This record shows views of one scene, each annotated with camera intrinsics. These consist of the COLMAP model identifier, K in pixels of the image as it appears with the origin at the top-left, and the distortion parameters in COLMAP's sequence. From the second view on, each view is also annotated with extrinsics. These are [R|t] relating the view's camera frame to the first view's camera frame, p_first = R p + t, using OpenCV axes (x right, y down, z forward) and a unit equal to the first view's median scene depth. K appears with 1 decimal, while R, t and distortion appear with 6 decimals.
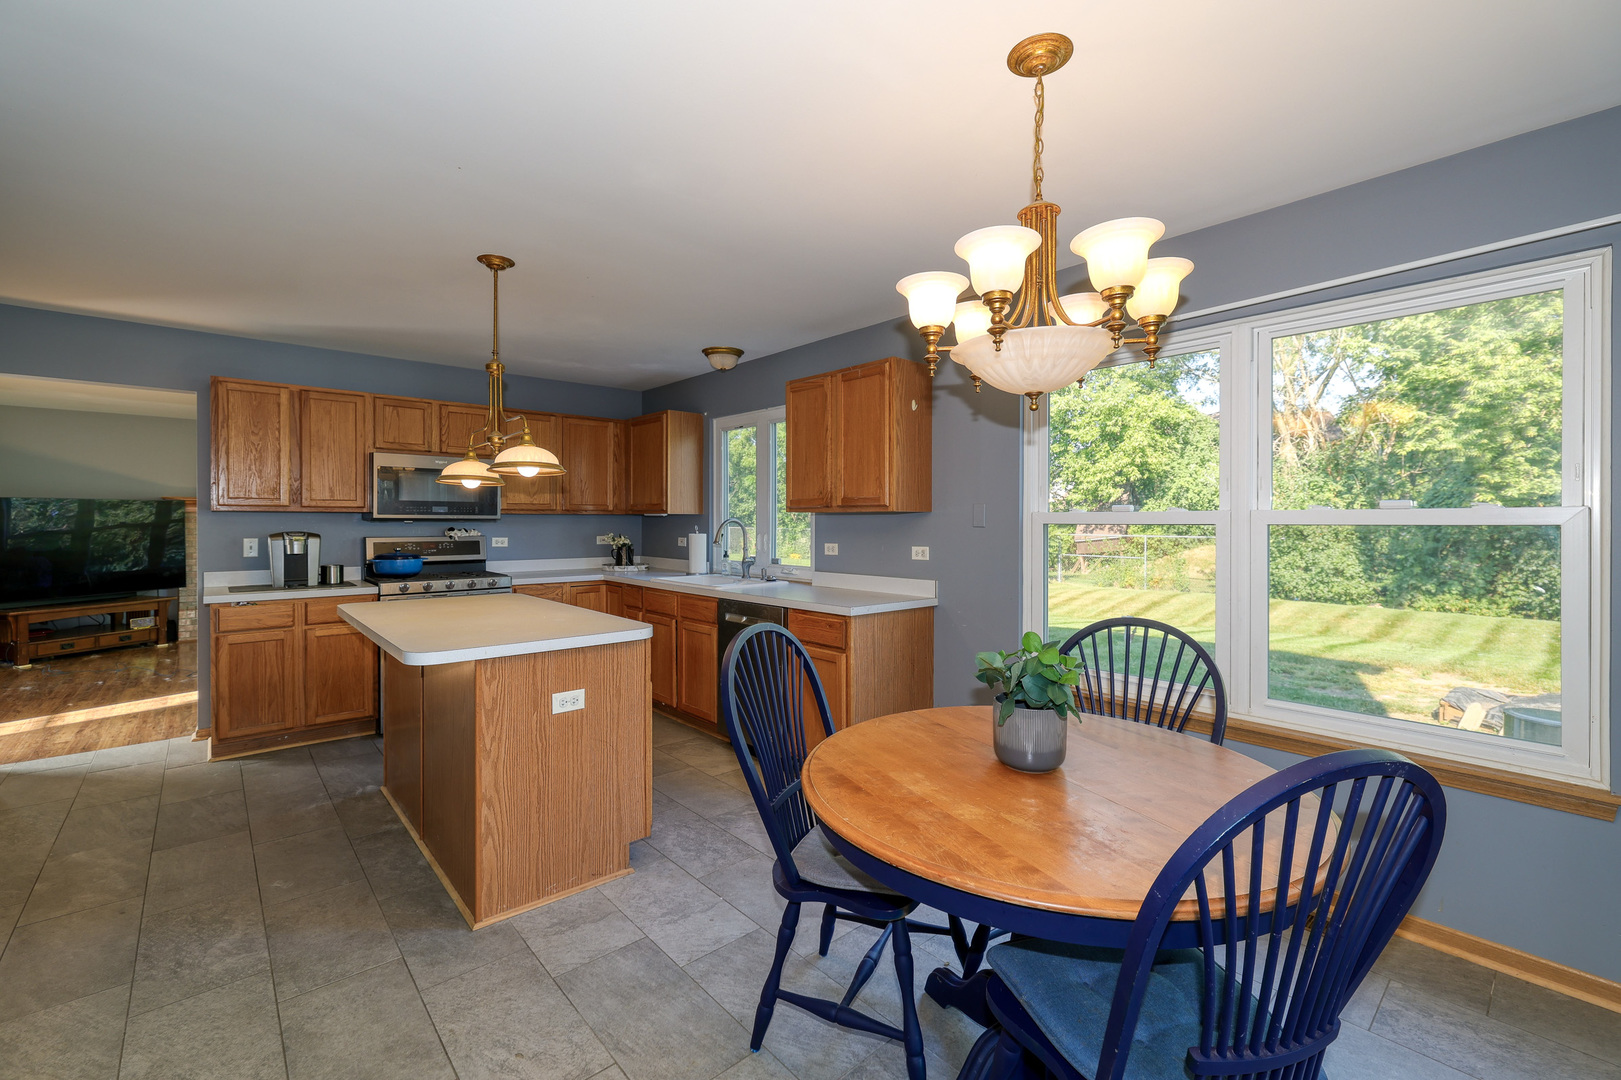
lens RADIAL K [[692.5, 0, 820.1], [0, 692.5, 519.7], [0, 0, 1]] dist [-0.000356, -0.000266]
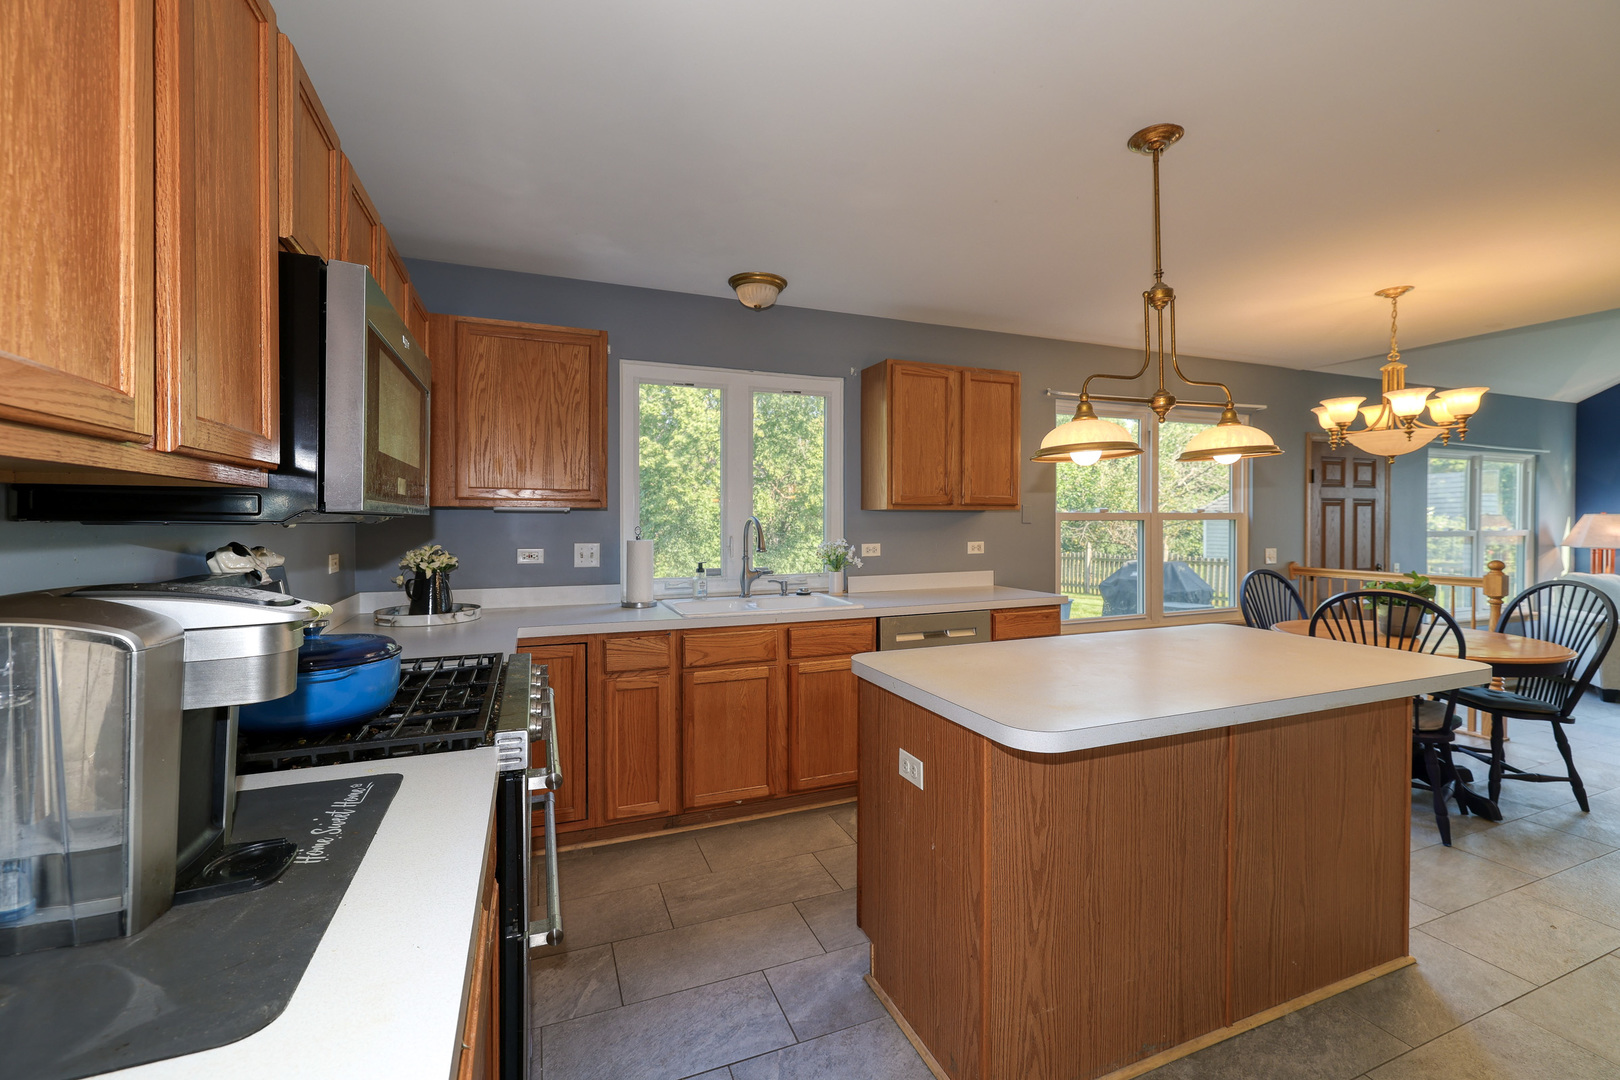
lens RADIAL K [[692.0, 0, 819.6], [0, 692.0, 519.7], [0, 0, 1]] dist [-0.000356, -0.000266]
pose [[0.339166, -0.003933, 0.940718, -0.790427], [0.003494, 0.999990, 0.002922, 0.000350], [-0.940720, 0.002296, 0.339176, 0.691702]]
